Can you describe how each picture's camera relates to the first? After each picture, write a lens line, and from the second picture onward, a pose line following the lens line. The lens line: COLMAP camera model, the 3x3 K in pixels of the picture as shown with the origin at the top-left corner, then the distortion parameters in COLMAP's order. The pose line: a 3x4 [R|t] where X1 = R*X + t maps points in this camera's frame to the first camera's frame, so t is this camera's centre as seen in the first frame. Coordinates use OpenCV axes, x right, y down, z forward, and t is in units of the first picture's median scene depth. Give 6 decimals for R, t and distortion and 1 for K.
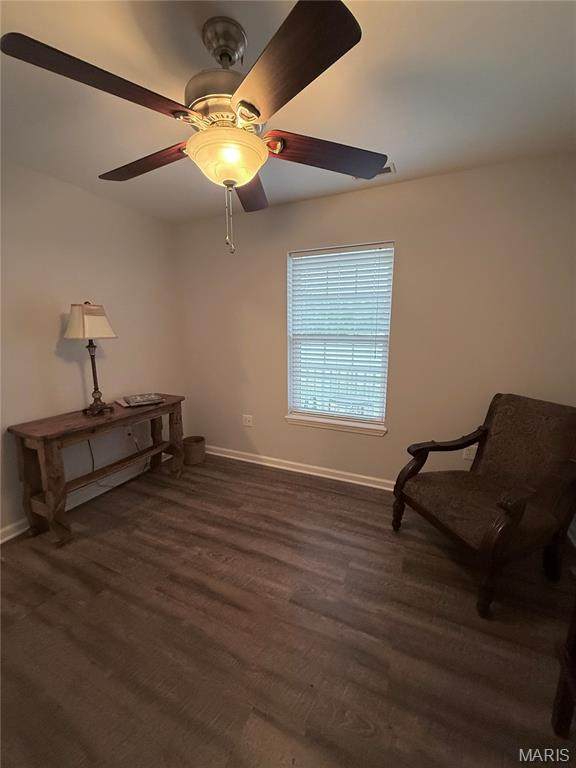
lens RADIAL K [[308.3, 0, 288.4], [0, 308.3, 384.0], [0, 0, 1]] dist [-0.000003, -0.000026]
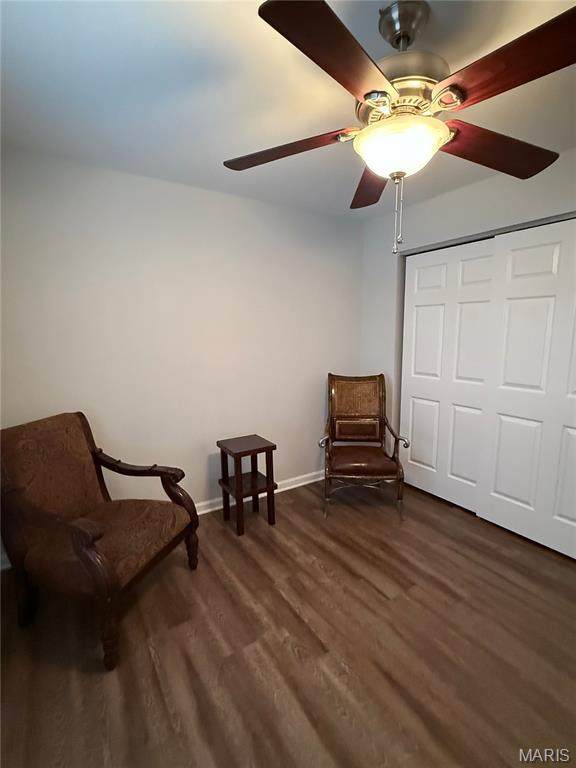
lens RADIAL K [[359.8, 0, 289.0], [0, 359.8, 383.8], [0, 0, 1]] dist [-0.000953, -0.000154]
pose [[-0.843789, -0.081222, 0.530494, -0.388035], [0.093483, 0.951125, 0.294315, -0.326079], [-0.528471, 0.297932, -0.794956, 1.669693]]
